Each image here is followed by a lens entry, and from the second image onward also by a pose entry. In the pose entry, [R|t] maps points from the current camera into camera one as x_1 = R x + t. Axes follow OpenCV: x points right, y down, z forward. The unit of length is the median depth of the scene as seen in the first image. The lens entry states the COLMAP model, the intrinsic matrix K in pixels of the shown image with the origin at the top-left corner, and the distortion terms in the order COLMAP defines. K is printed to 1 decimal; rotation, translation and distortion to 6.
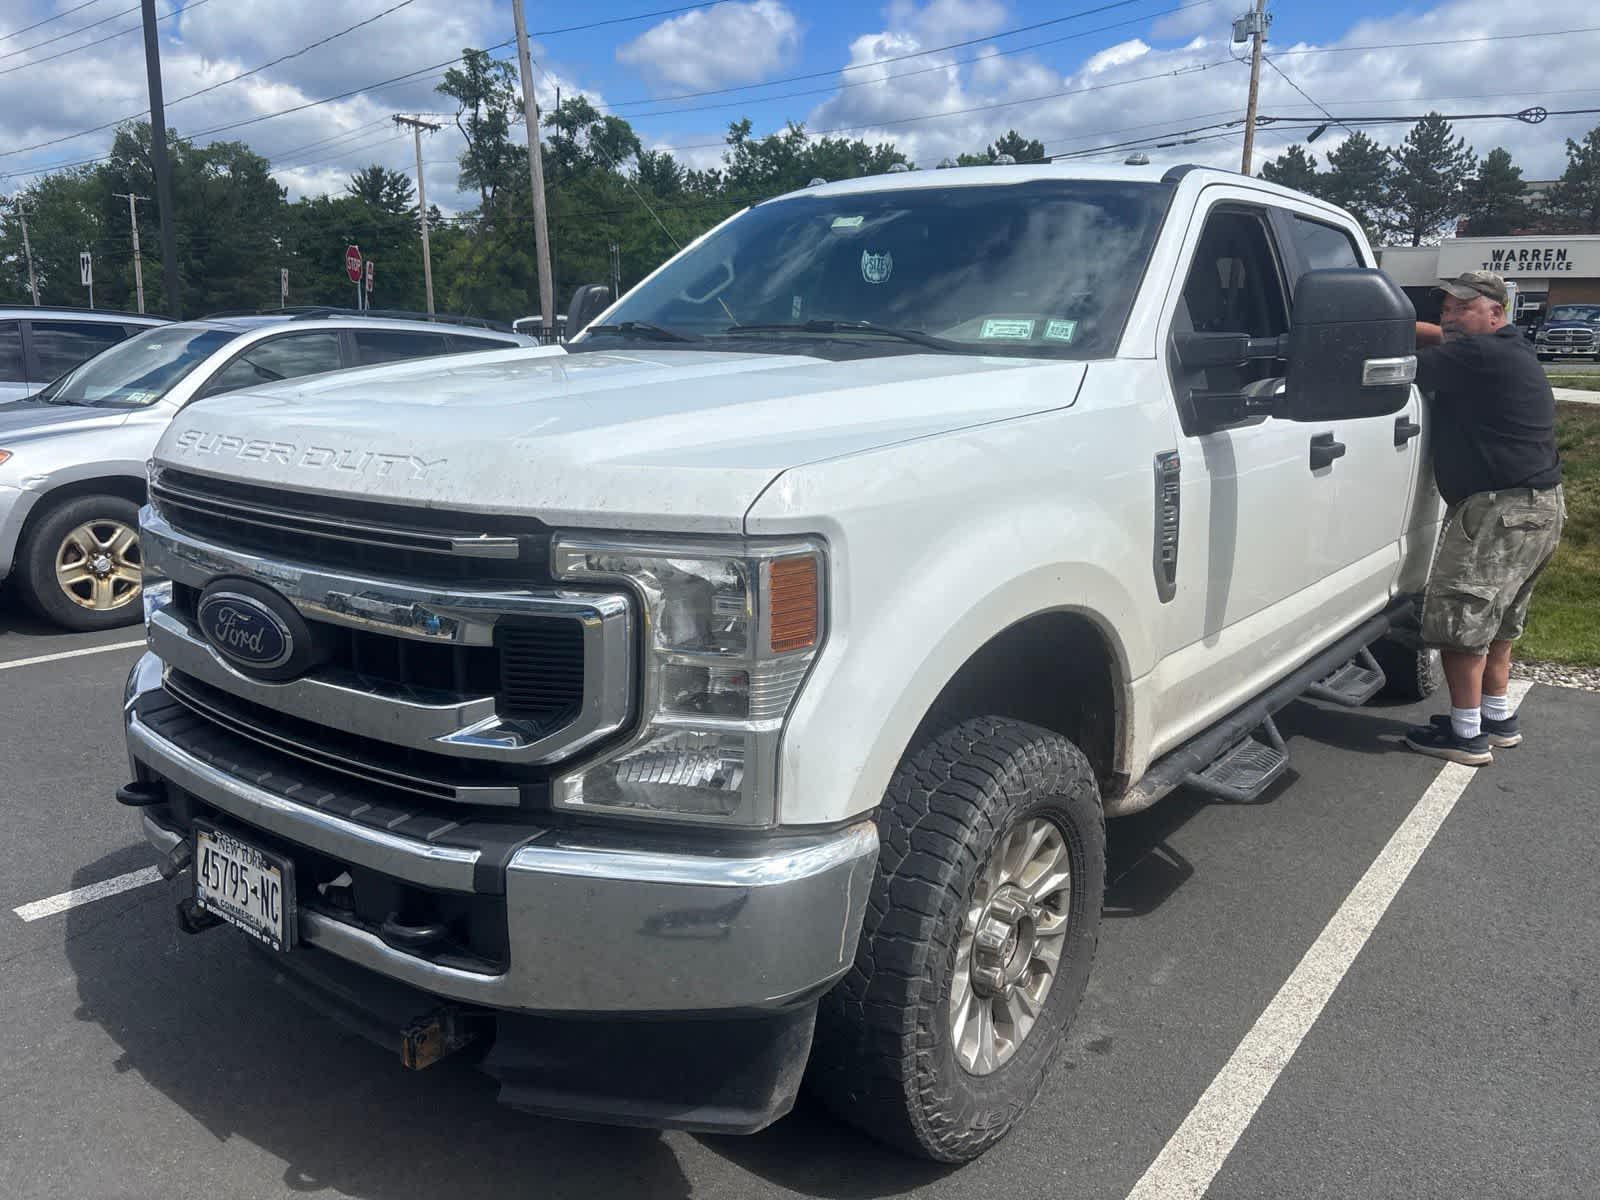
lens RADIAL K [[1326.3, 0, 800.0], [0, 1326.3, 600.0], [0, 0, 1]] dist [-0.010840, -0.003192]
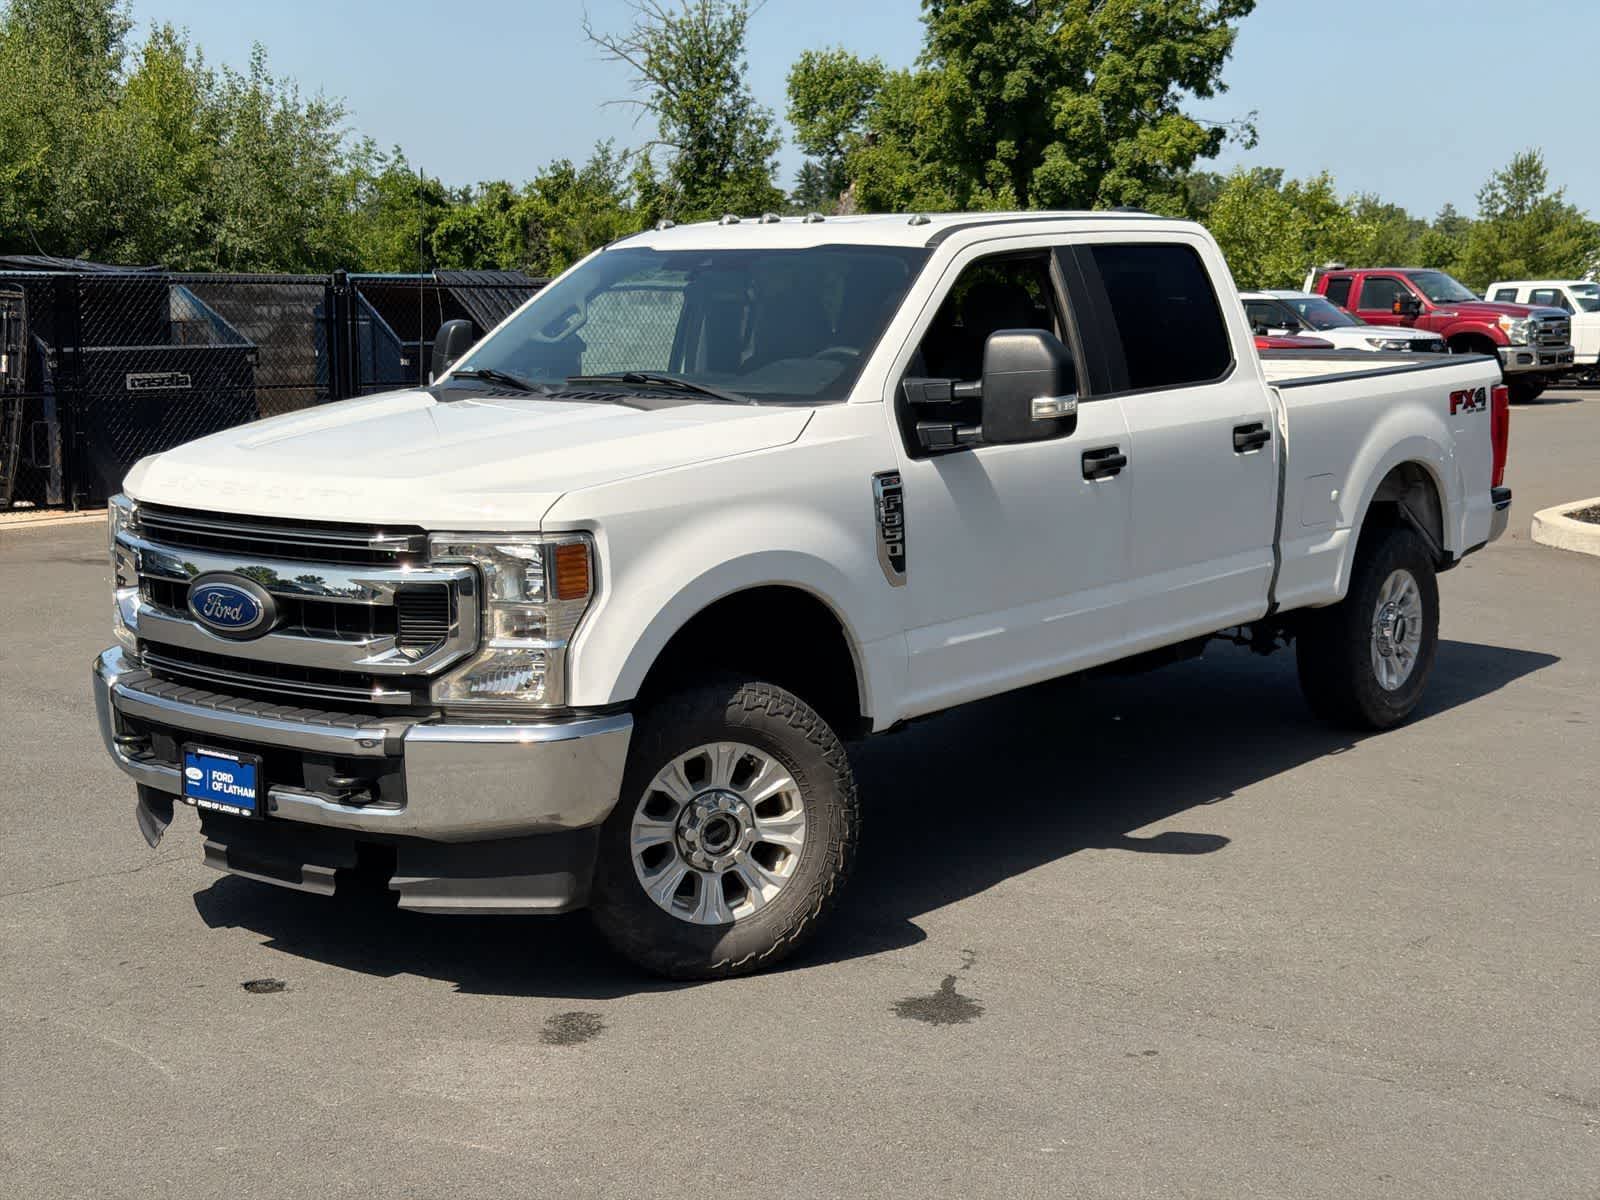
lens RADIAL K [[2144.1, 0, 800.0], [0, 2144.1, 600.0], [0, 0, 1]] dist [0.004643, -0.033618]
pose [[0.999666, -0.025055, -0.006372, 0.262015], [0.024728, 0.998585, -0.047072, 0.151322], [0.007542, 0.046898, 0.998871, -1.492660]]
